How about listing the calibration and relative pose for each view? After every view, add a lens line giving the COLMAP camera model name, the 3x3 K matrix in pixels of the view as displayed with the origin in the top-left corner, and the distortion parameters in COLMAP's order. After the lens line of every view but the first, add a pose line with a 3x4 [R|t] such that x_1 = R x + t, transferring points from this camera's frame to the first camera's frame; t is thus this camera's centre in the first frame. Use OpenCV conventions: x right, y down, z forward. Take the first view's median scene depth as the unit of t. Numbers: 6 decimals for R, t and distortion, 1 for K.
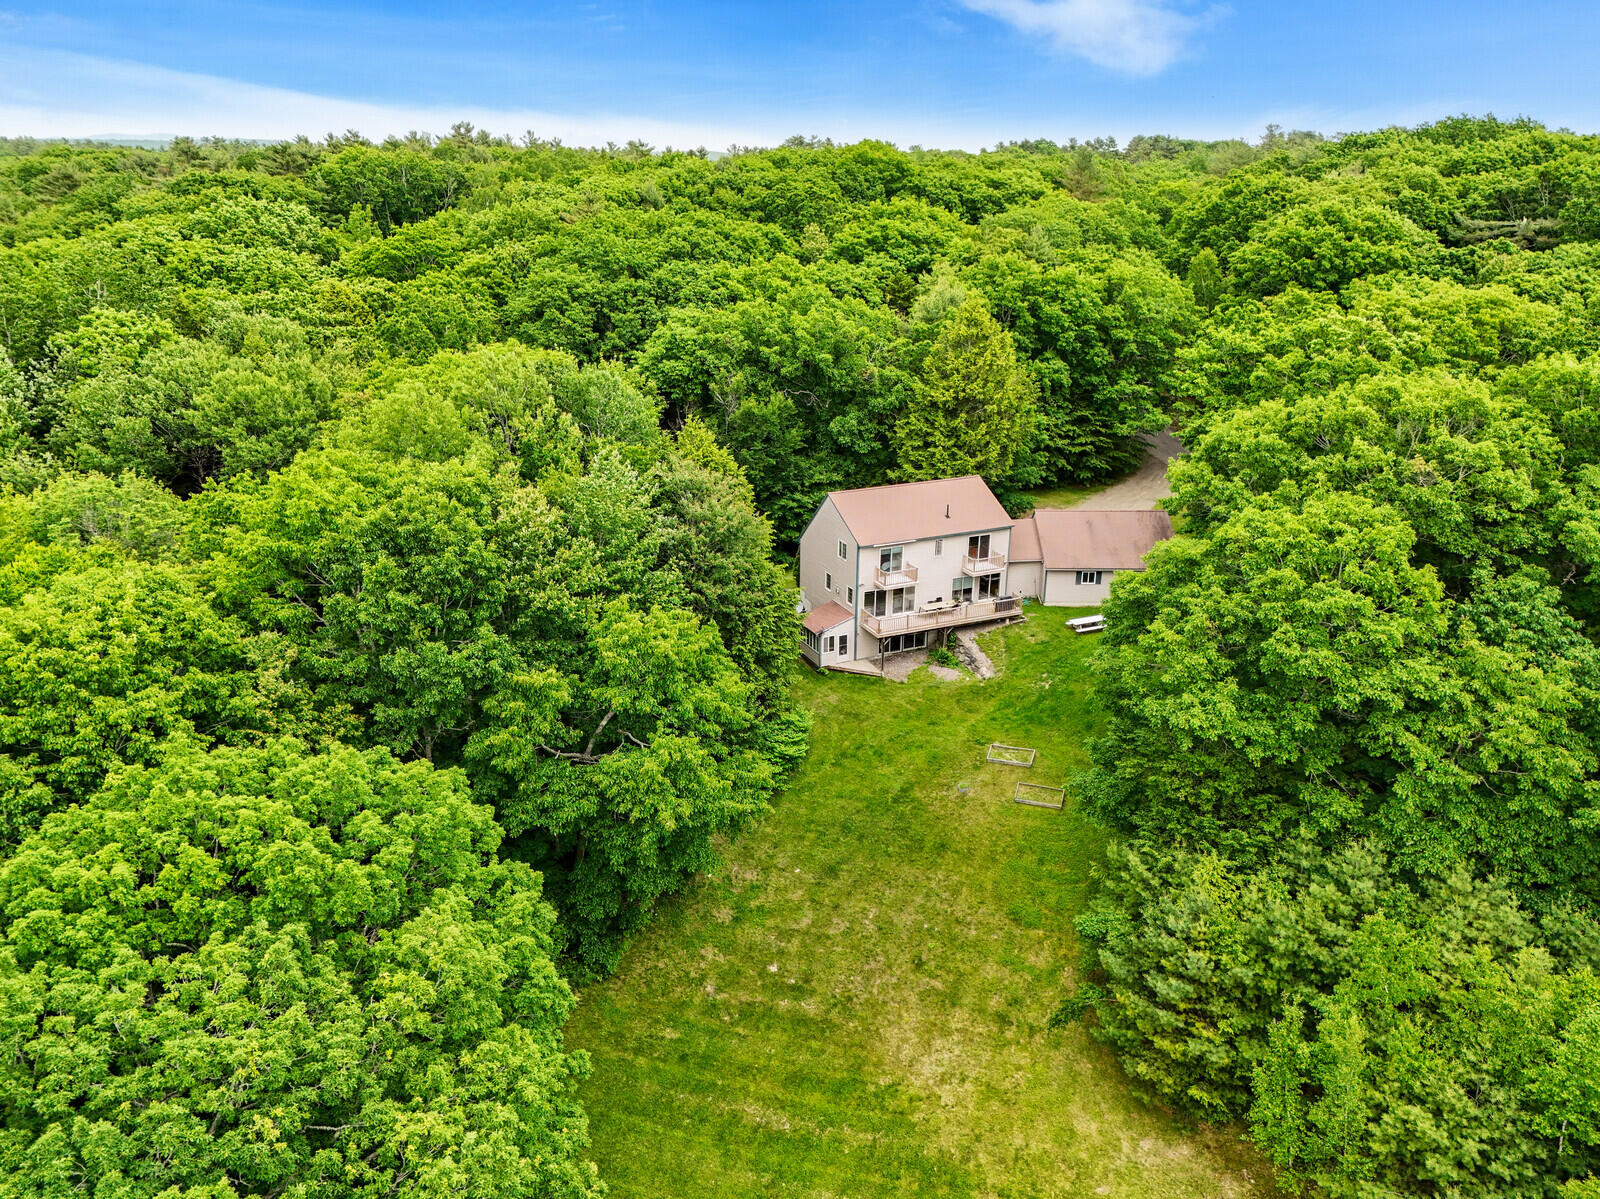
lens RADIAL K [[1168.5, 0, 800.0], [0, 1168.5, 599.5], [0, 0, 1]] dist [0.077425, -0.063570]
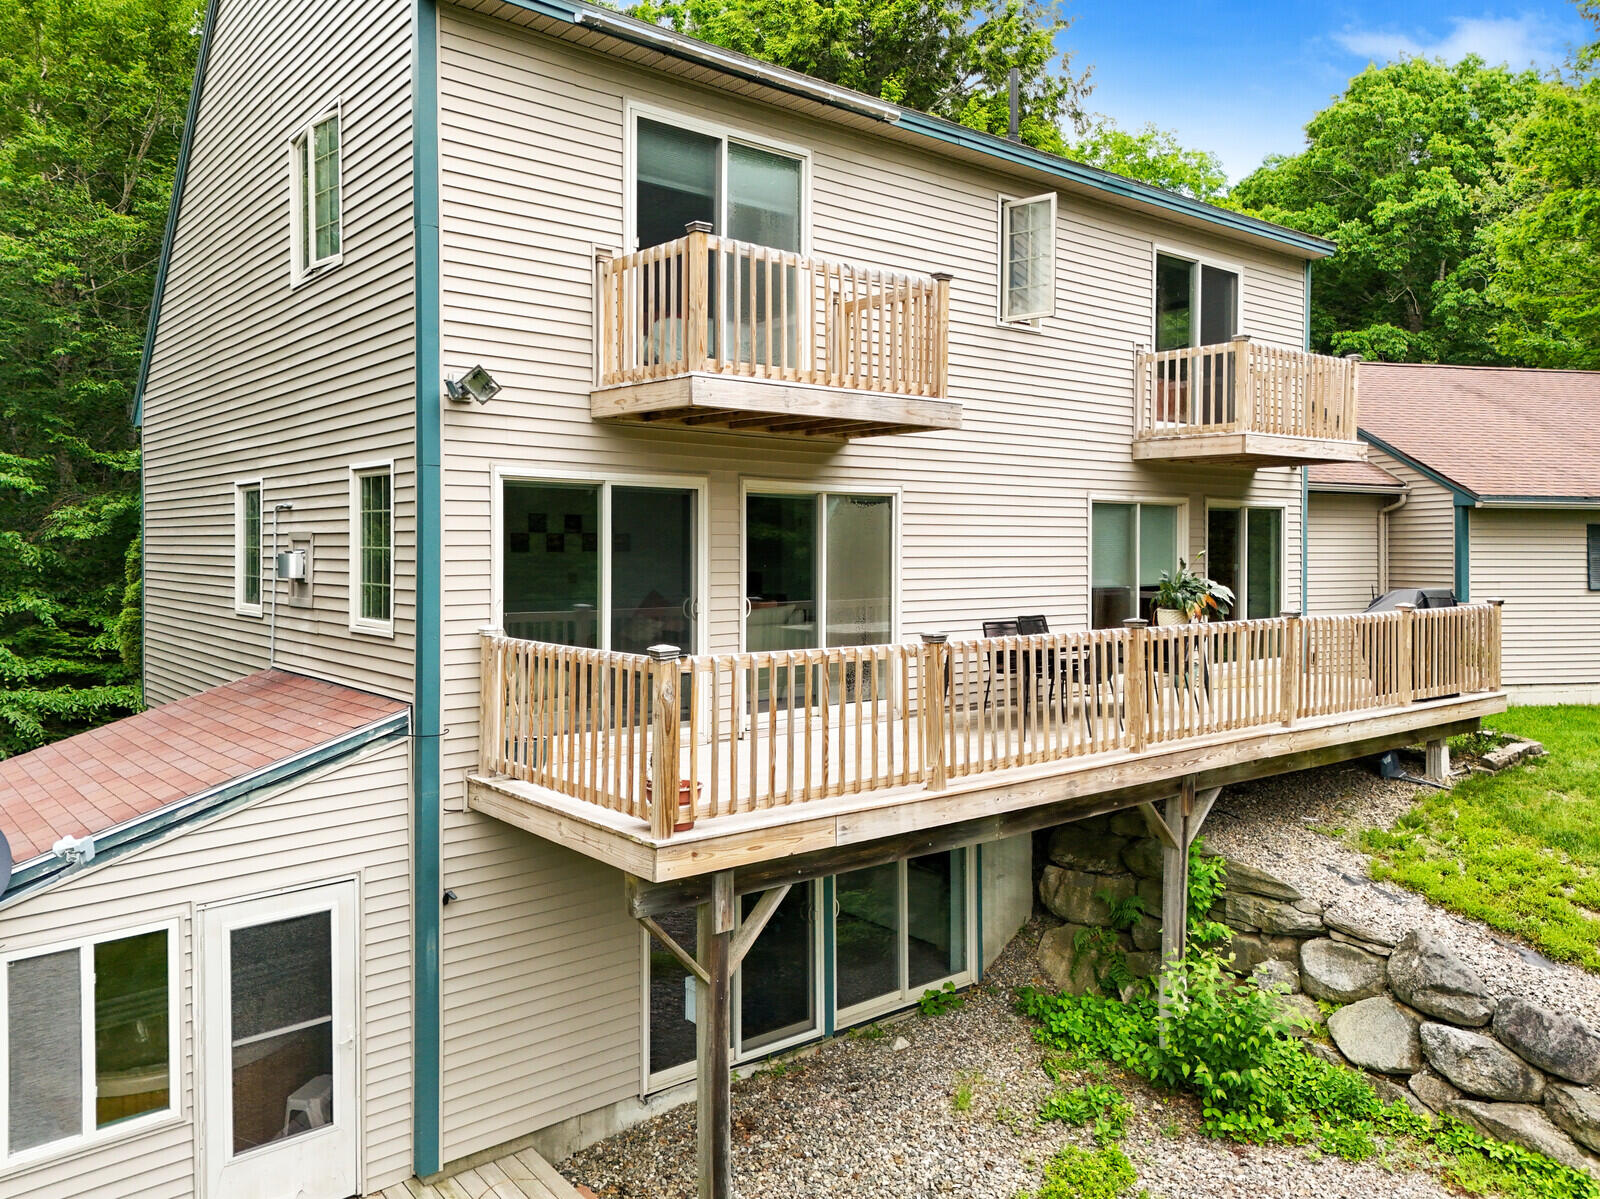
lens RADIAL K [[1188.1, 0, 799.1], [0, 1188.1, 560.2], [0, 0, 1]] dist [0.076494, -0.058556]
pose [[0.968535, -0.007985, 0.248749, 0.052812], [0.089774, 0.943405, -0.319261, 0.037687], [-0.232121, 0.331547, 0.914438, 0.870952]]
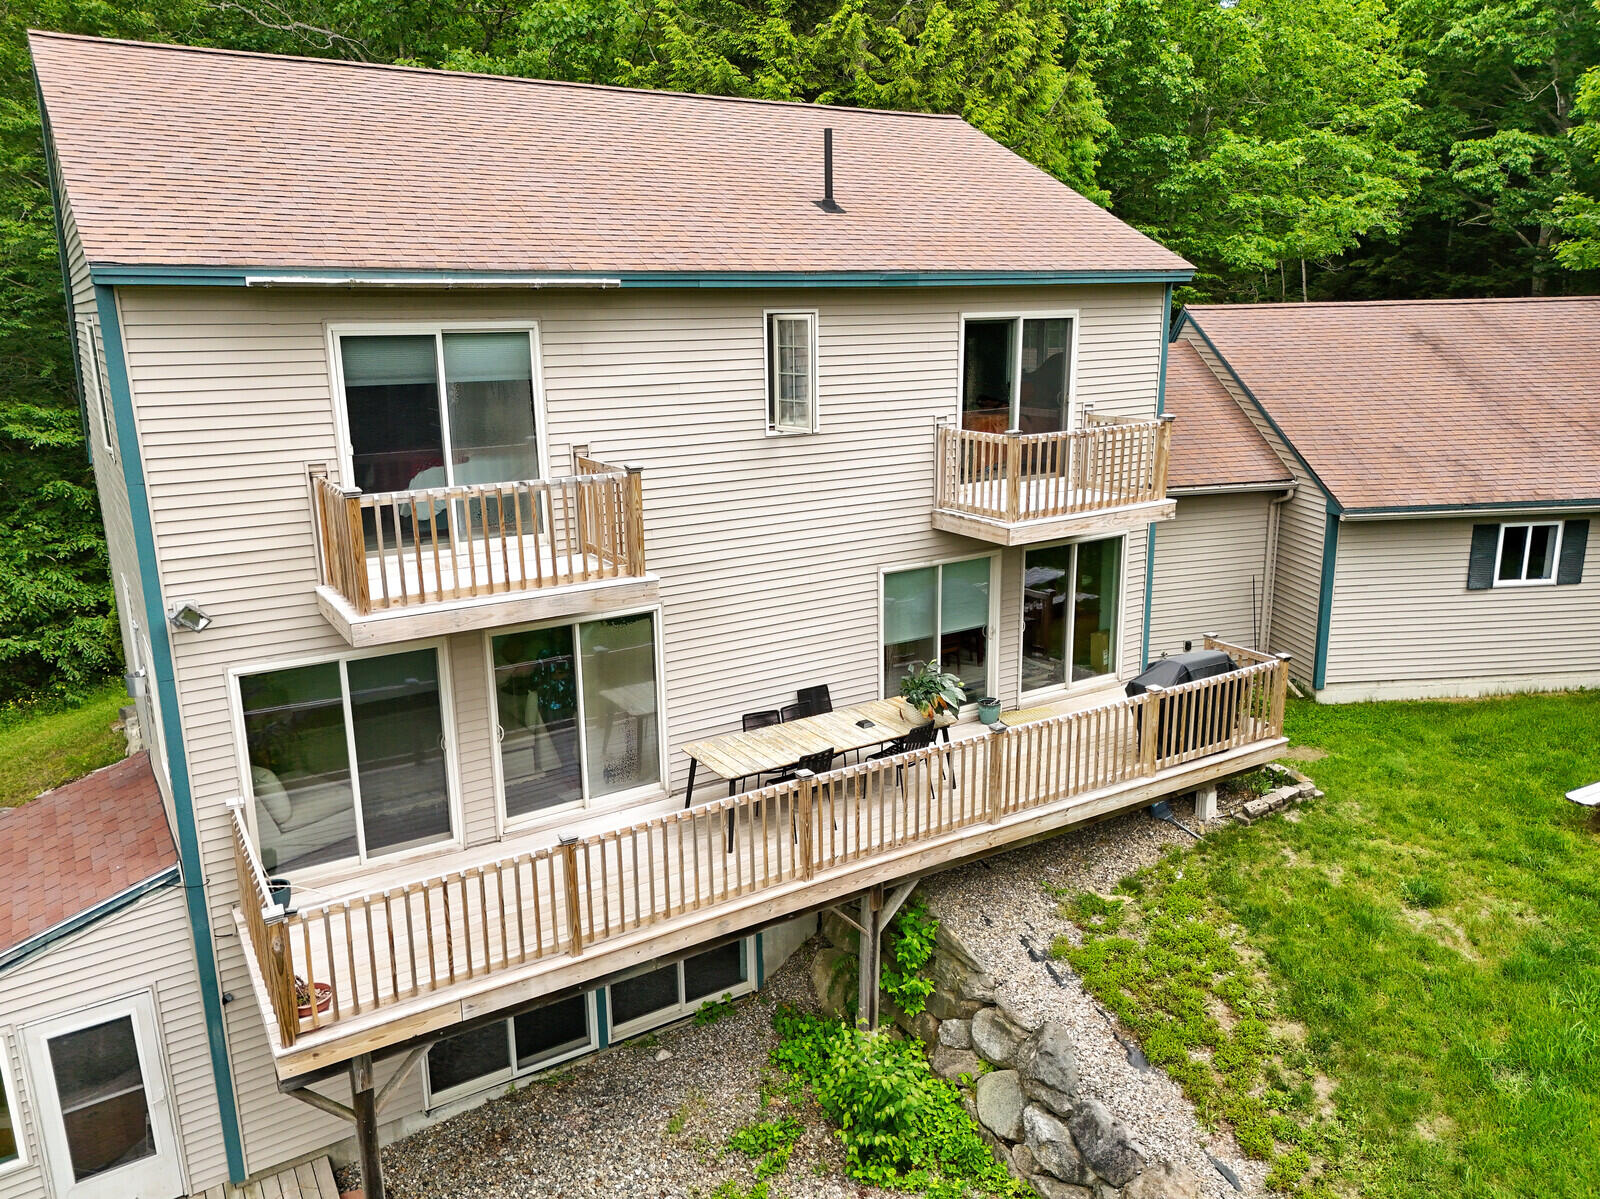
lens RADIAL K [[1168.5, 0, 800.0], [0, 1168.5, 599.5], [0, 0, 1]] dist [0.077425, -0.063570]
pose [[0.992448, -0.049919, 0.112051, 0.099997], [0.061262, 0.993081, -0.100183, 0.002178], [-0.106275, 0.106291, 0.988639, 0.839671]]
